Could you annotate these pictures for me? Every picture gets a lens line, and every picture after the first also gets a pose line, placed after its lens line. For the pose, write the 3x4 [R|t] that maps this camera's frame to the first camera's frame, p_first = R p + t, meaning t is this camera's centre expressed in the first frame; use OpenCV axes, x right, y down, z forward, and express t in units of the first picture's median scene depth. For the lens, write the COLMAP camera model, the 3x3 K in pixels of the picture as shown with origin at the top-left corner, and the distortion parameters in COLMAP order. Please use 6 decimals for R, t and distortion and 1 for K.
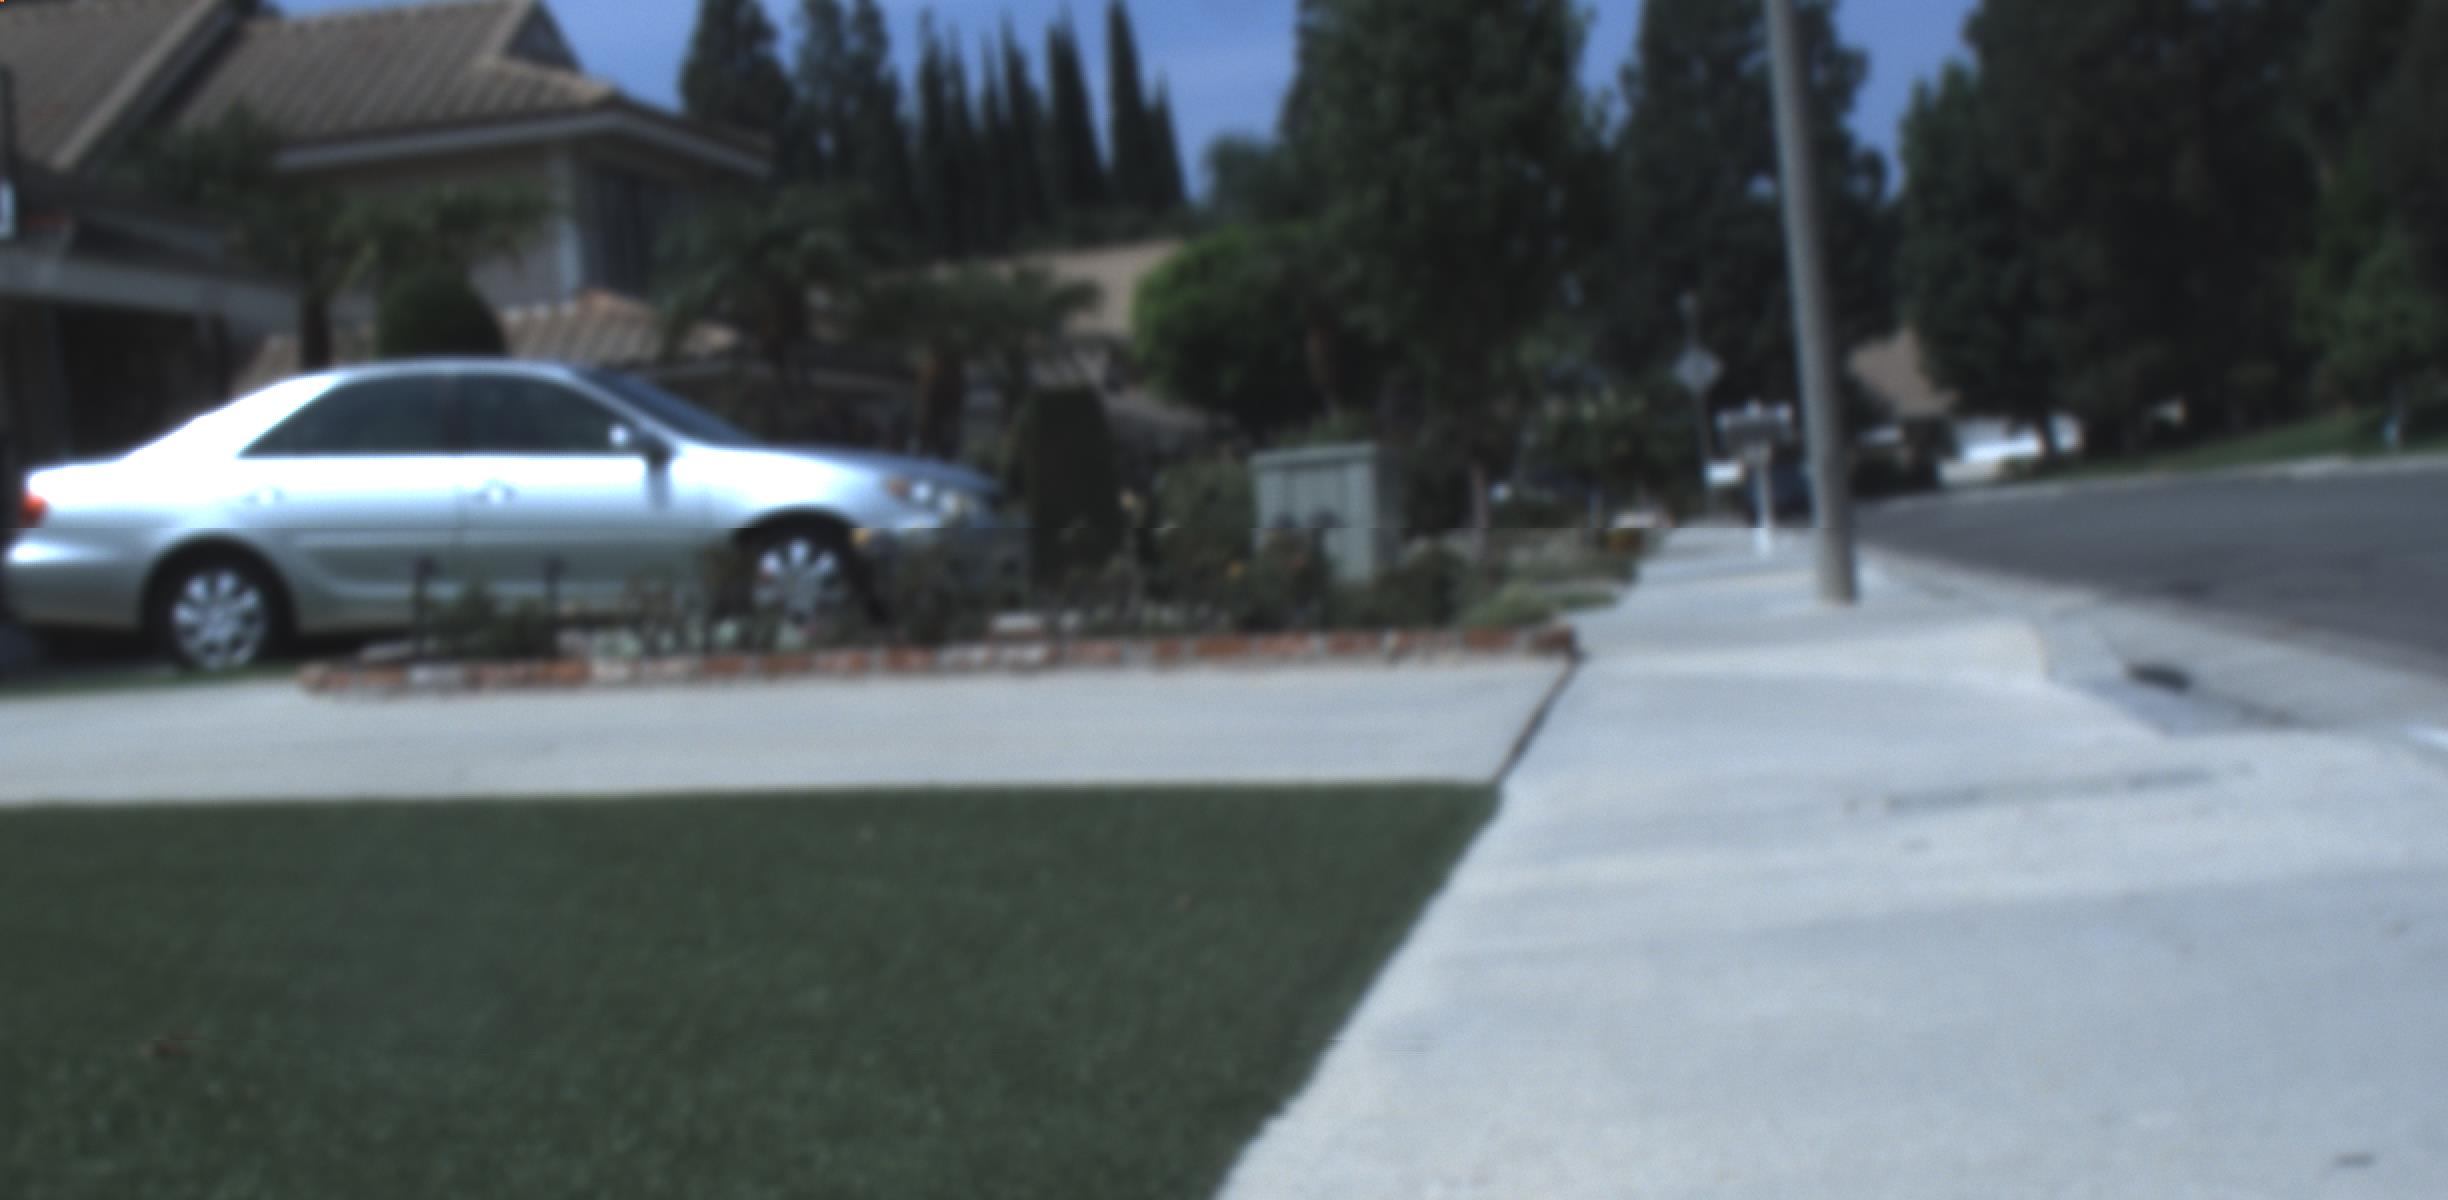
lens RADIAL K [[6062.6, 0, 1277.2], [0, 6062.6, 651.3], [0, 0, 1]] dist [0.114571, 0.000000]
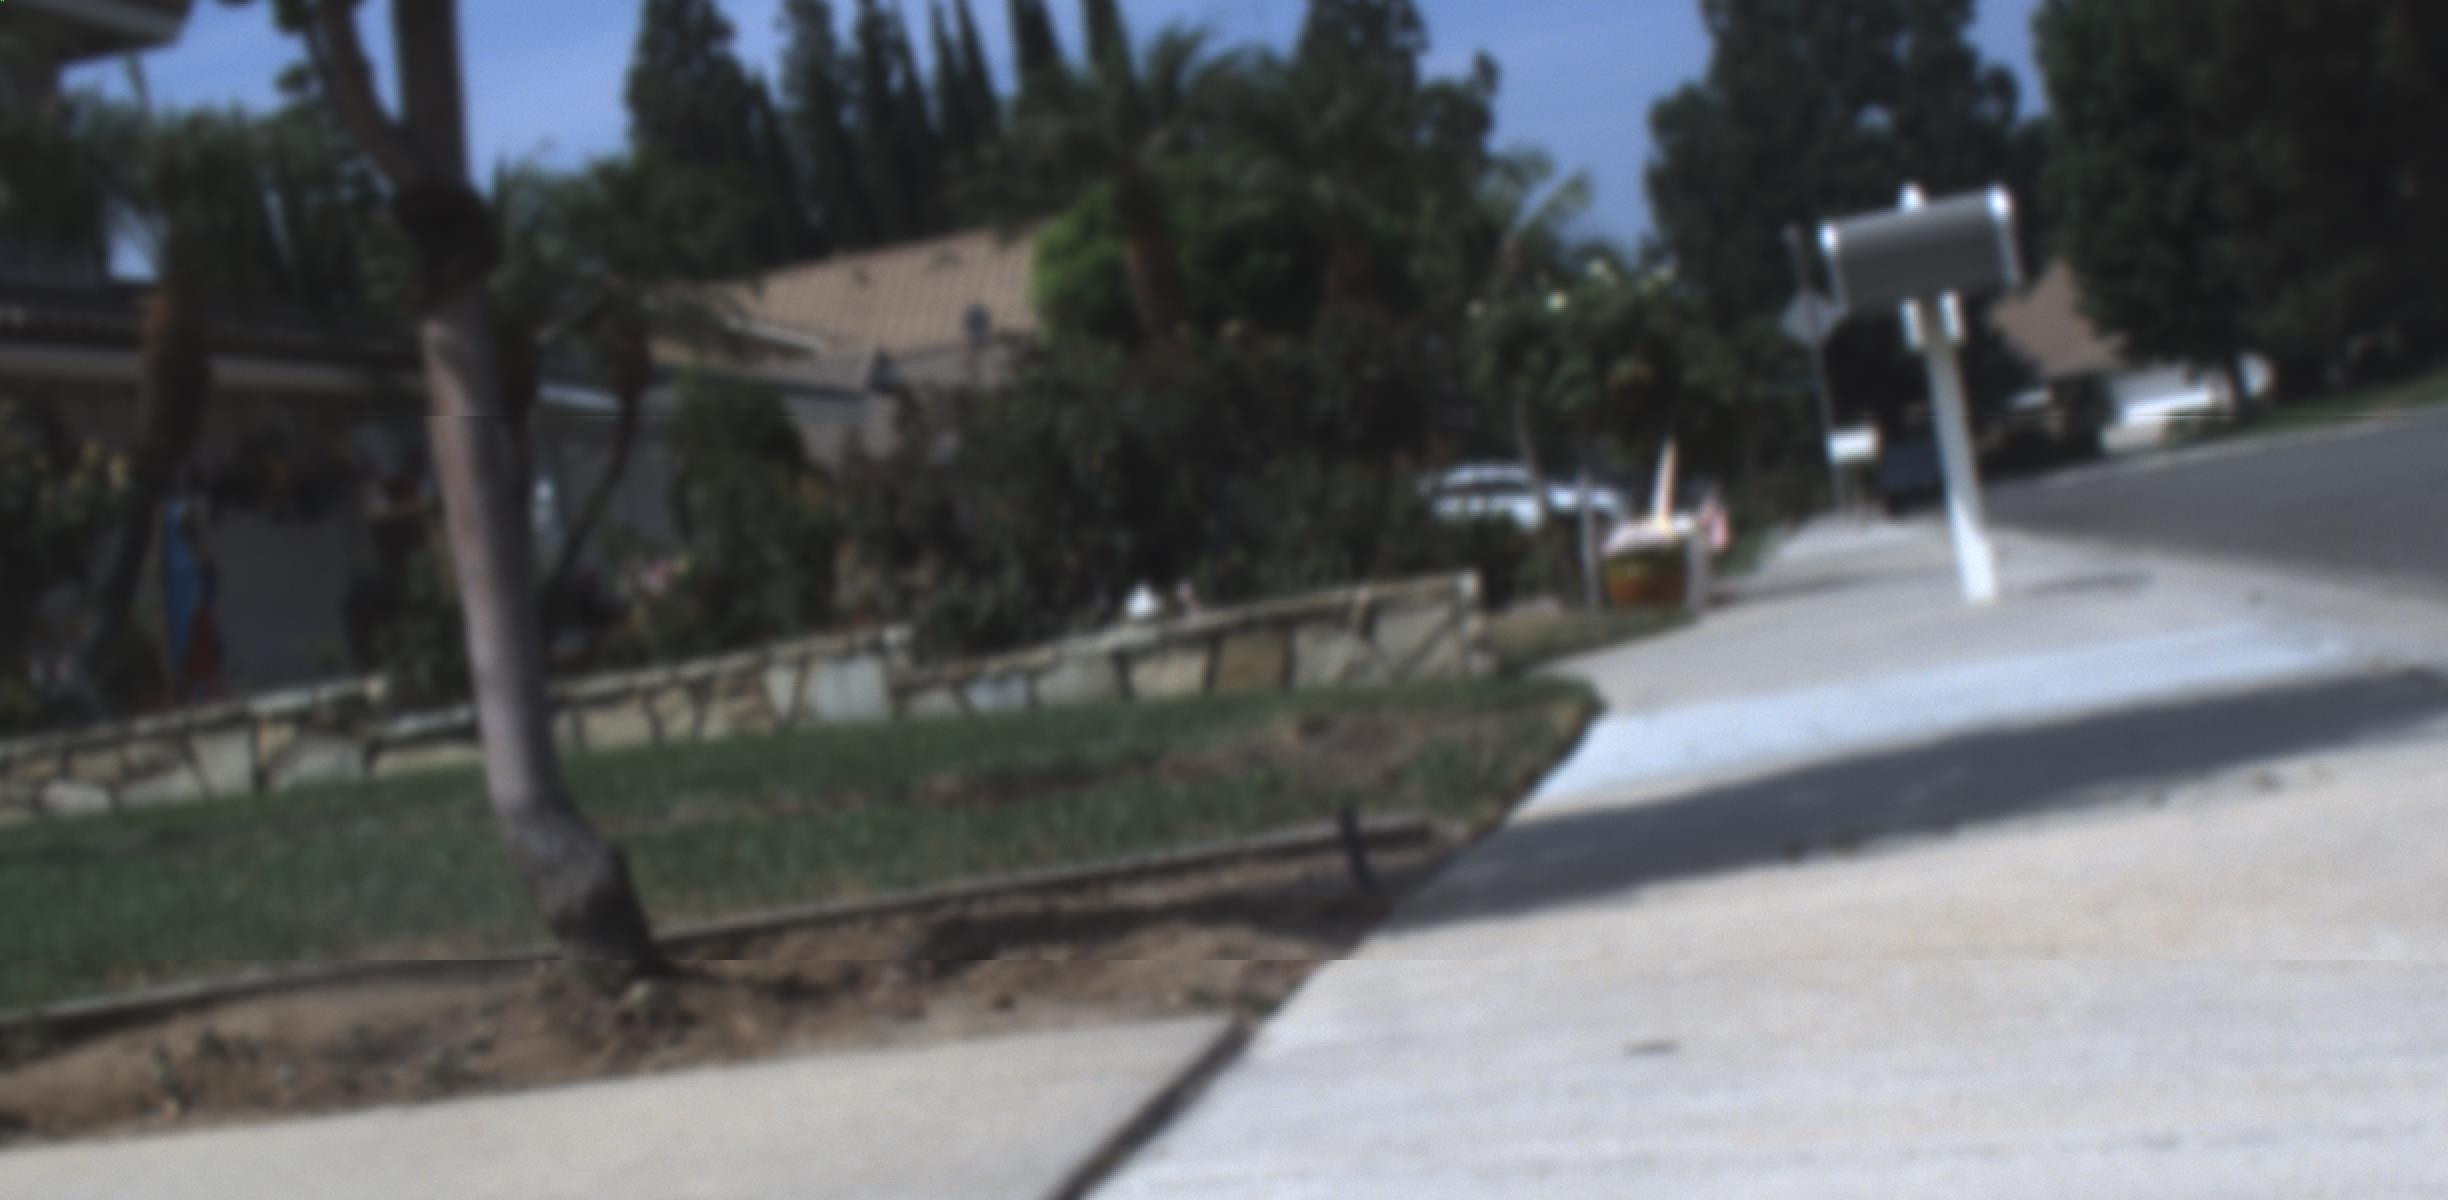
lens RADIAL K [[6062.6, 0, 1299.5], [0, 6062.6, 706.5], [0, 0, 1]] dist [0.114571, 0.000000]
pose [[0.997150, -0.072680, -0.020228, 0.012582], [0.072788, 0.997337, 0.004656, -0.003974], [0.019836, -0.006115, 0.999785, 0.172462]]
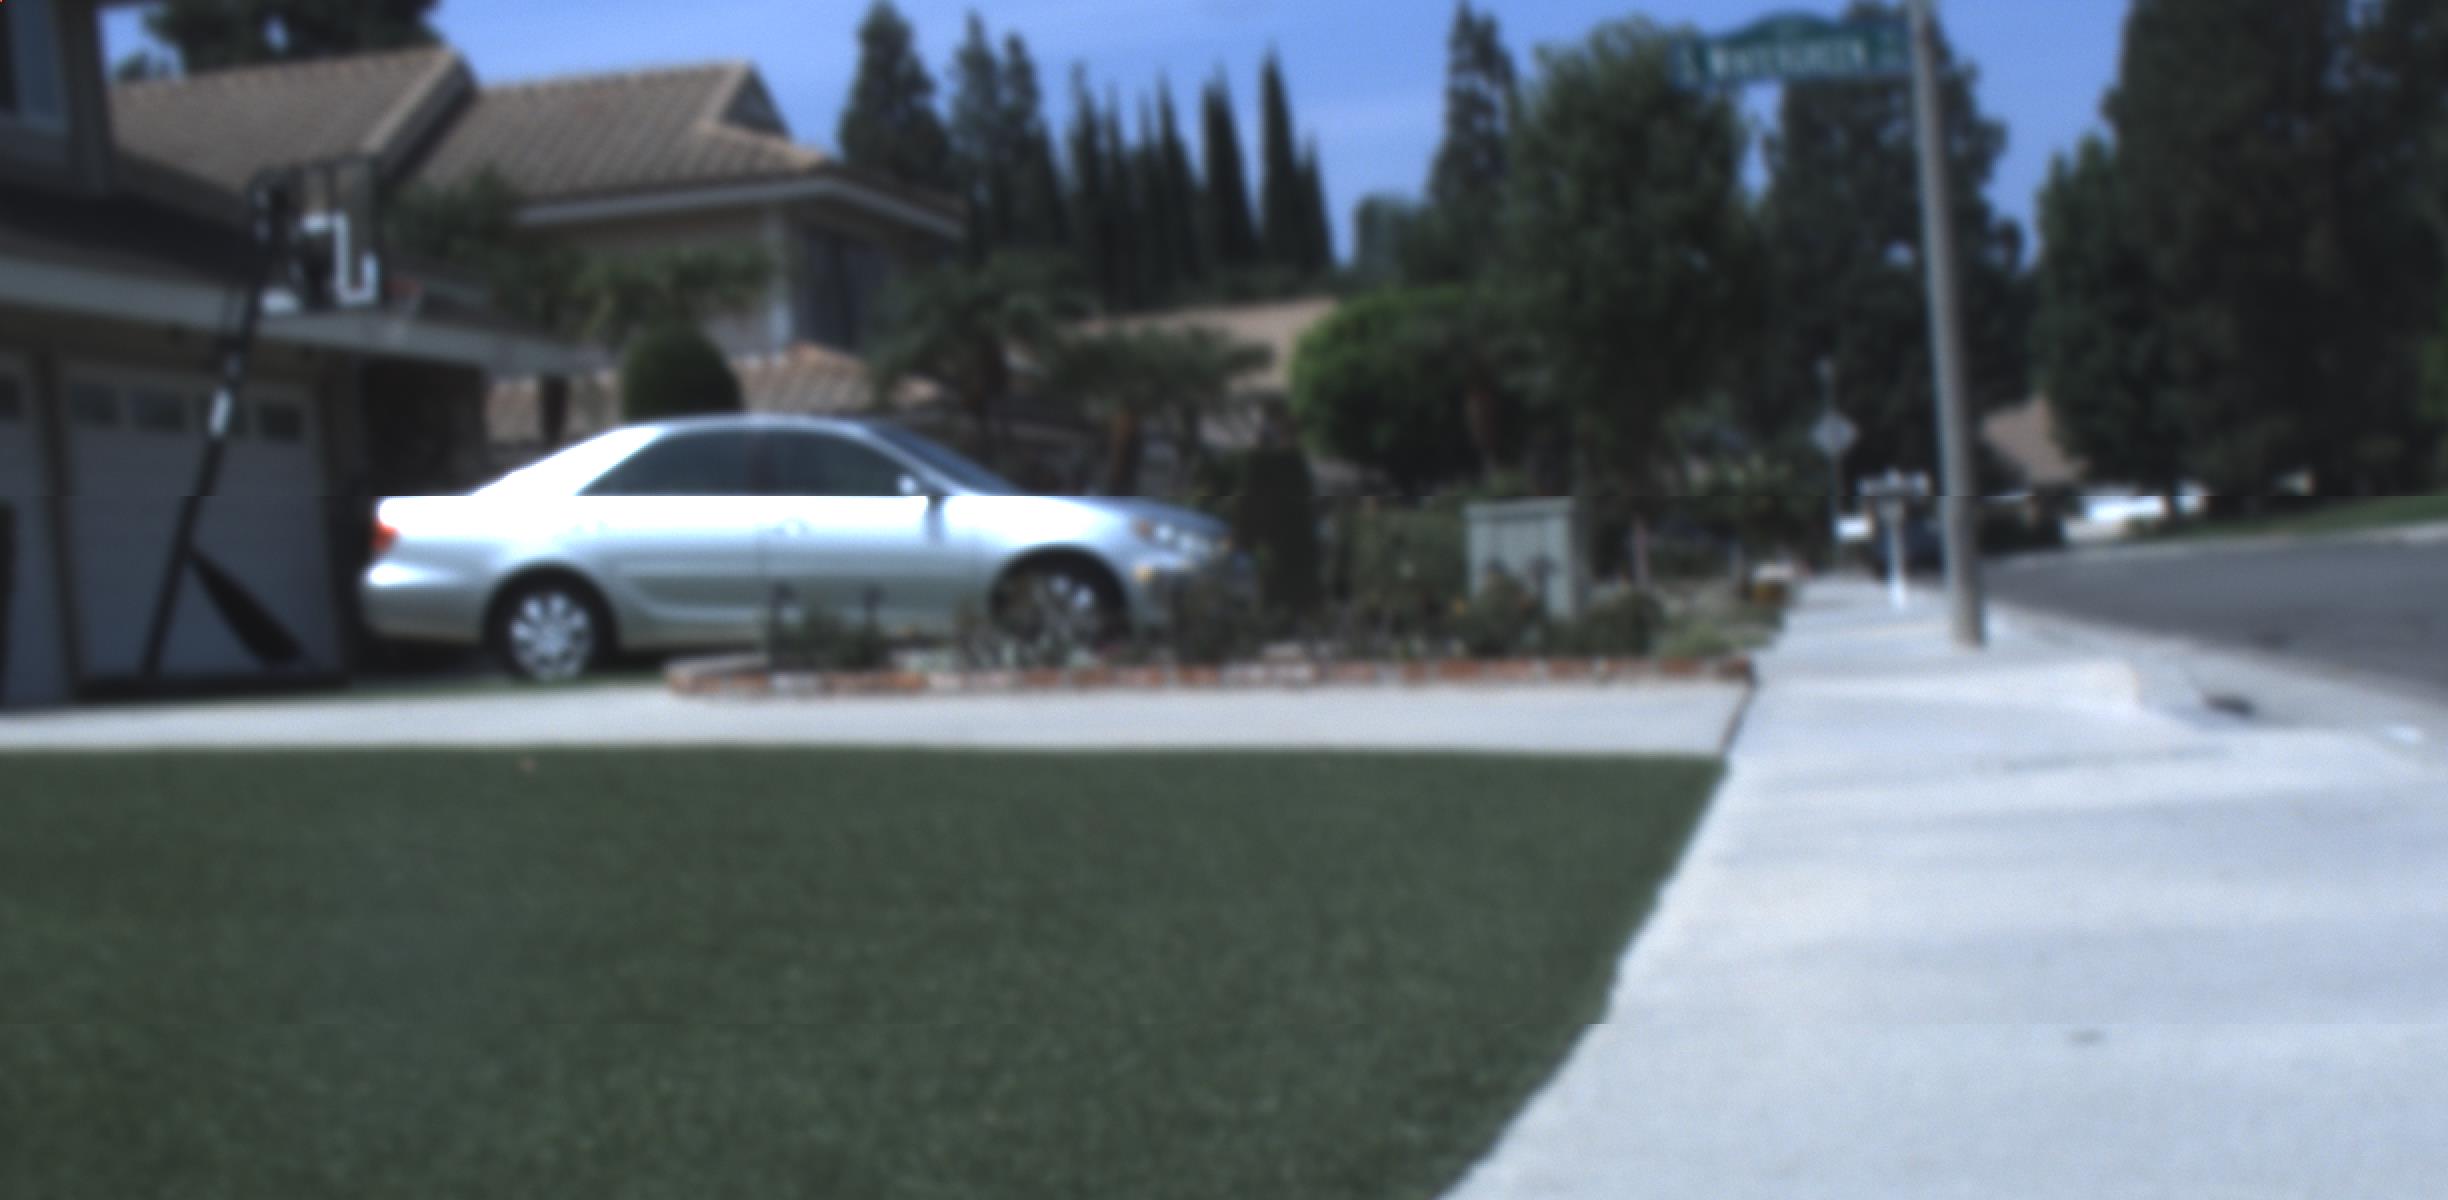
lens RADIAL K [[6062.6, 0, 1282.0], [0, 6062.6, 657.7], [0, 0, 1]] dist [0.114571, 0.000000]
pose [[0.999601, 0.019827, -0.020118, -0.002168], [-0.019978, 0.999773, -0.007347, 0.000693], [0.019967, 0.007746, 0.999771, -0.023075]]
